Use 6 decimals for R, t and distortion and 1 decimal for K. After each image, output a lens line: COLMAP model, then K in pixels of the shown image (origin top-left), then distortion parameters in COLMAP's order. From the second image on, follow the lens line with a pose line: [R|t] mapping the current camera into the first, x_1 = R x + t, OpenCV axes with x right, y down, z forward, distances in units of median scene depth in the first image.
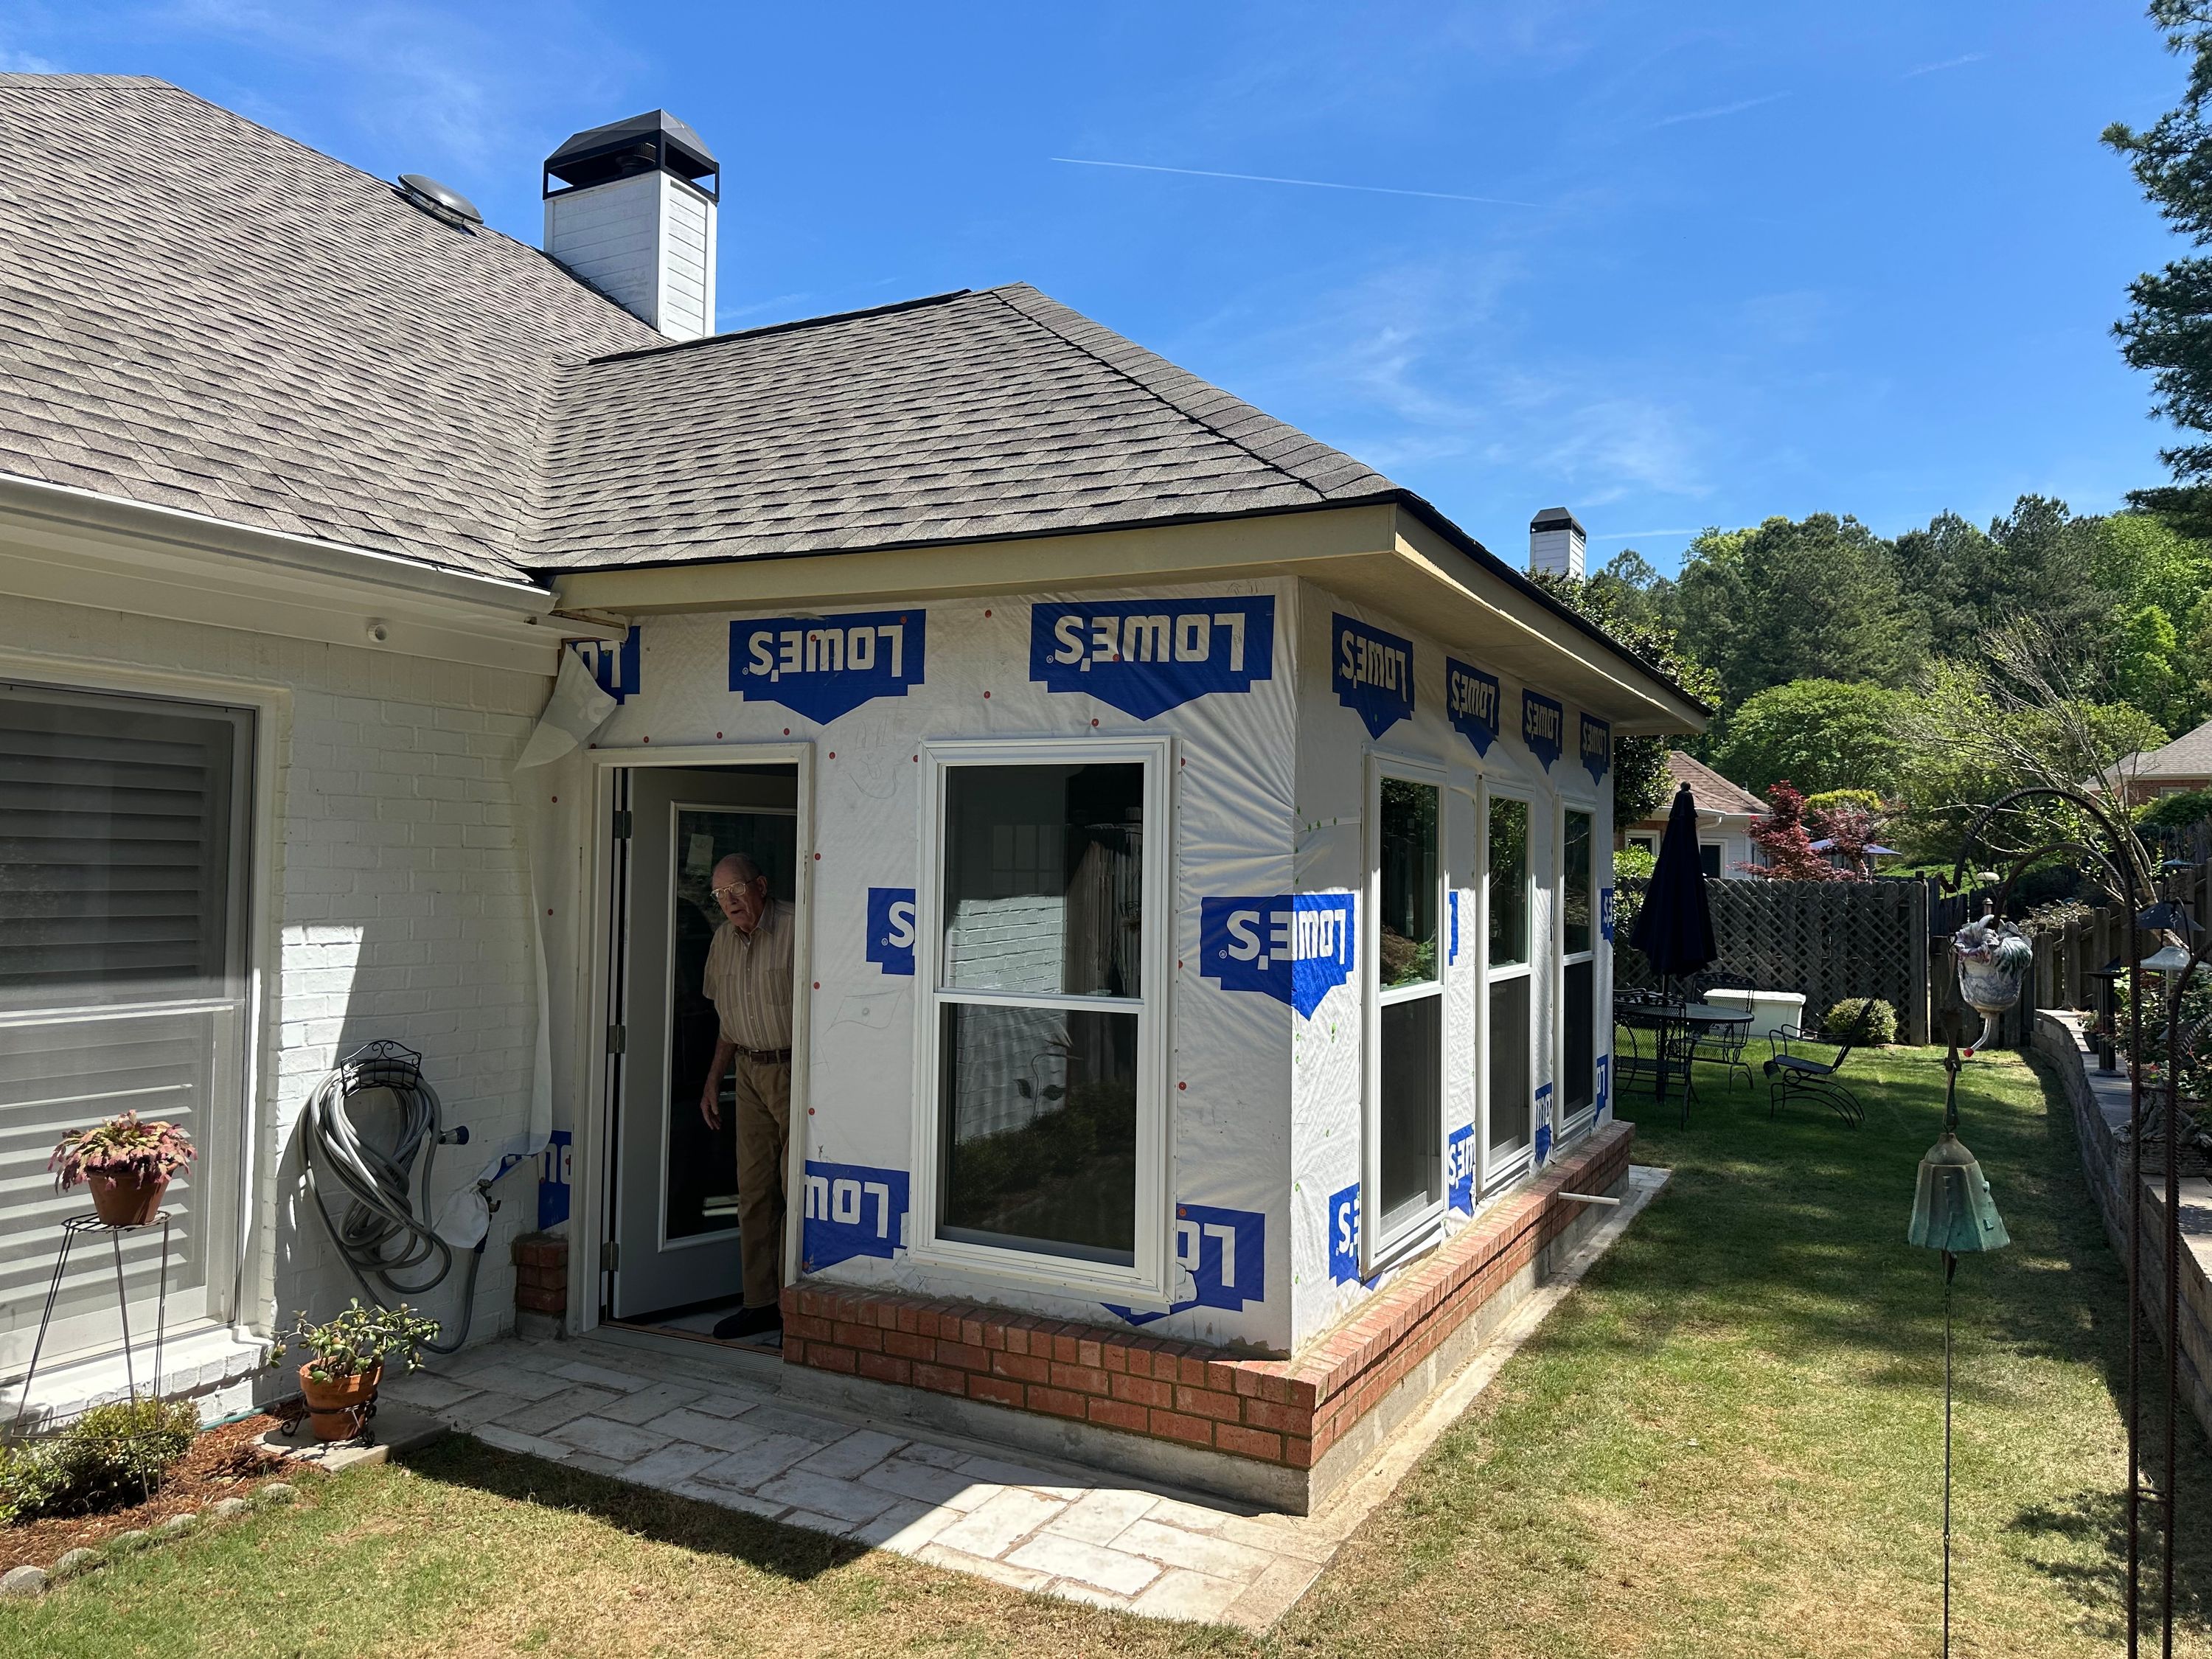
lens RADIAL K [[1550.9, 0, 1106.0], [0, 1550.9, 829.5], [0, 0, 1]] dist [0.086328, -0.085281]
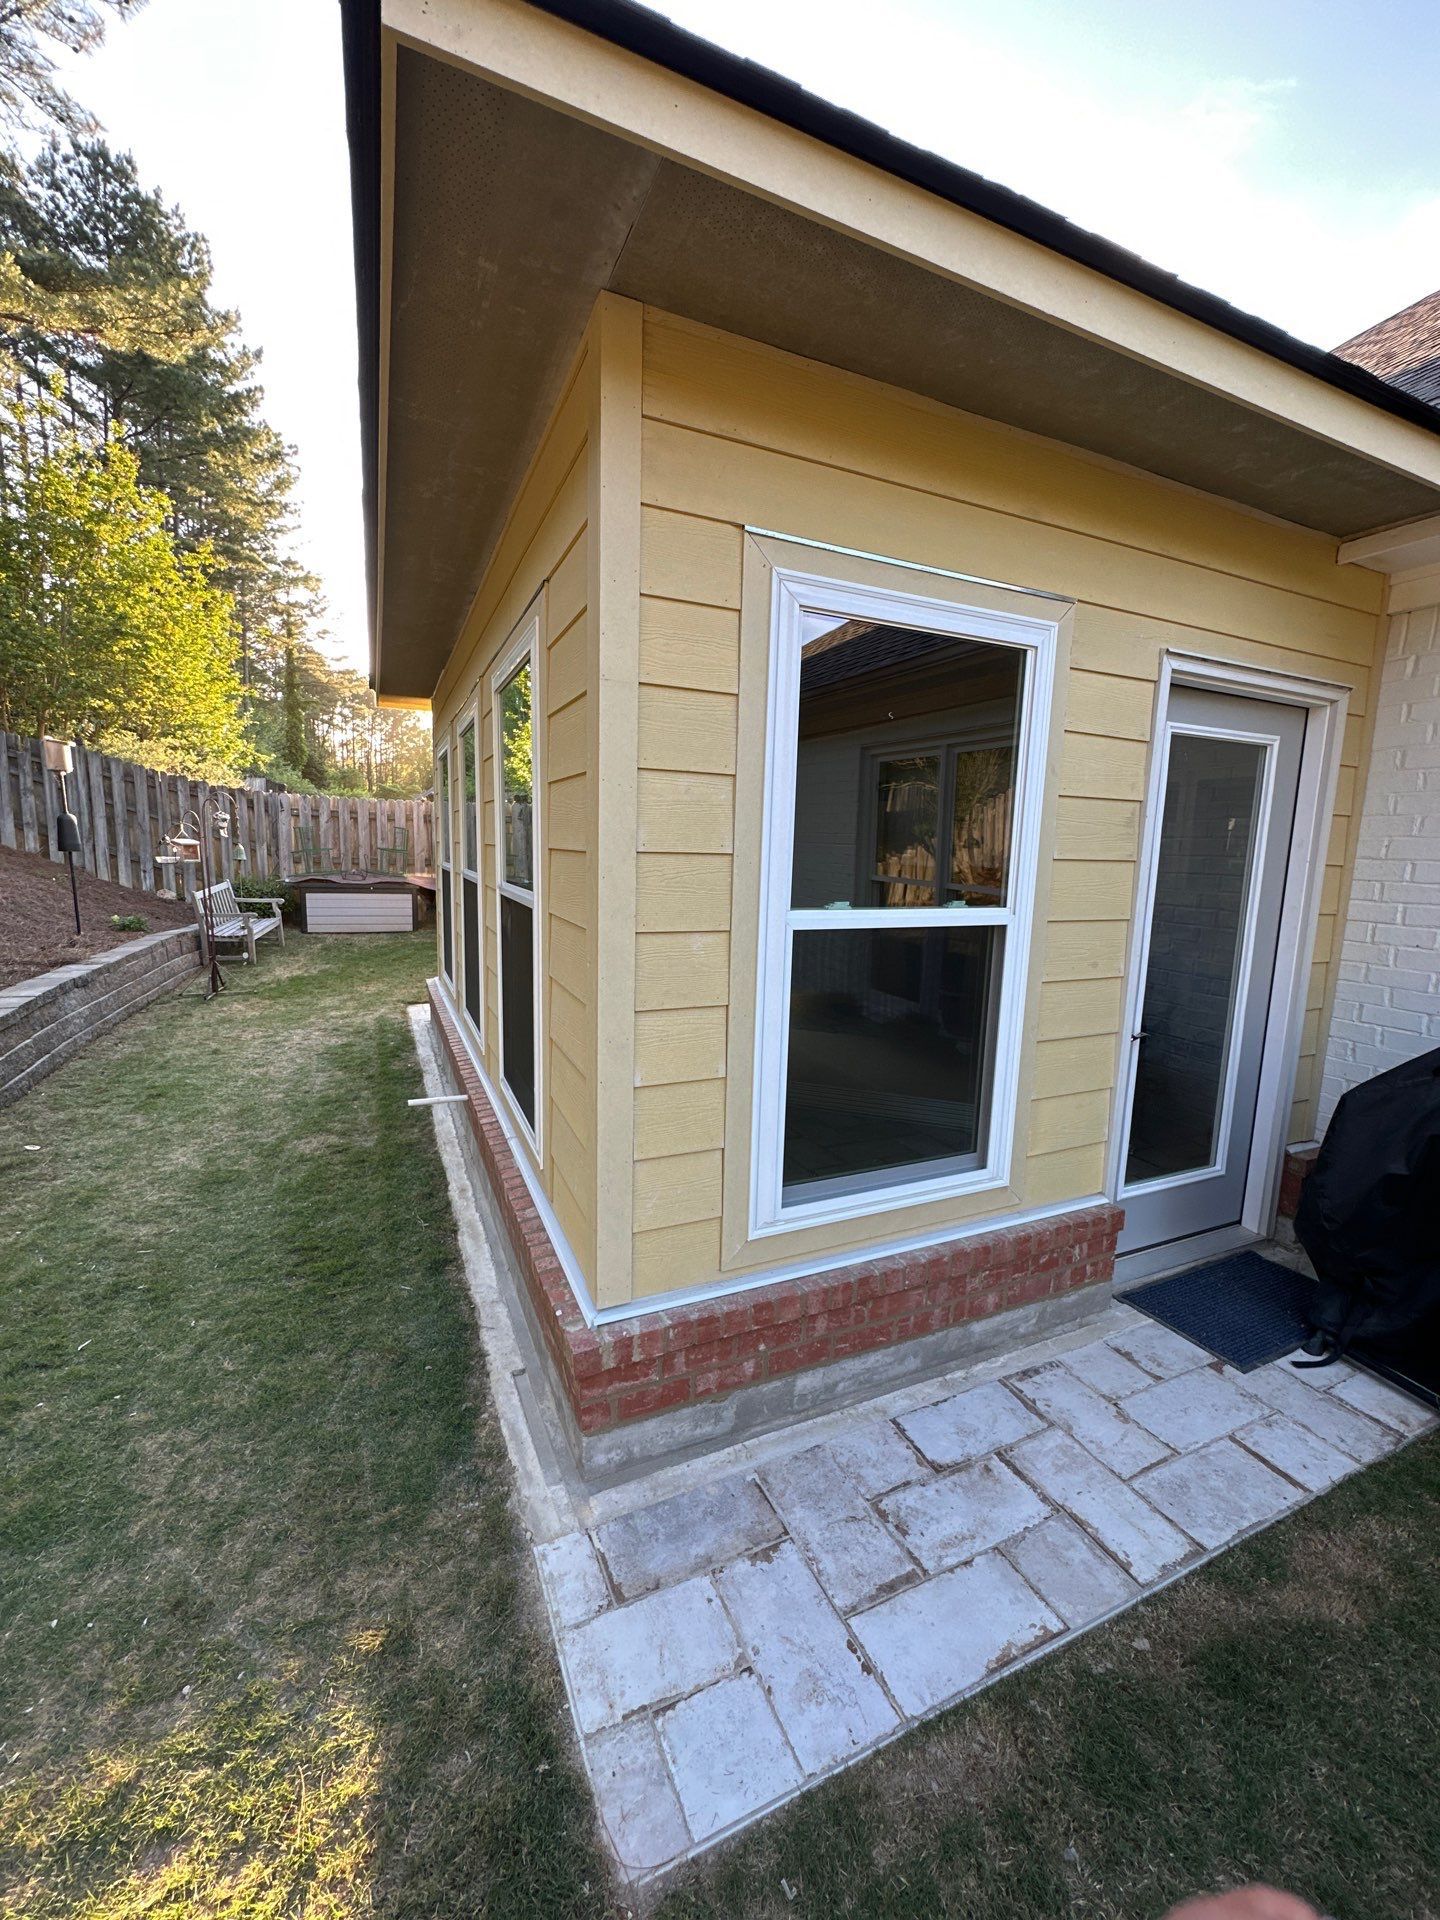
lens RADIAL K [[768.8, 0, 720.0], [0, 768.8, 960.0], [0, 0, 1]] dist [-0.001686, -0.000097]
pose [[0.615025, -0.114182, 0.780196, -0.360532], [-0.035640, 0.984423, 0.172165, 0.050984], [-0.787701, -0.133692, 0.601376, 0.653432]]
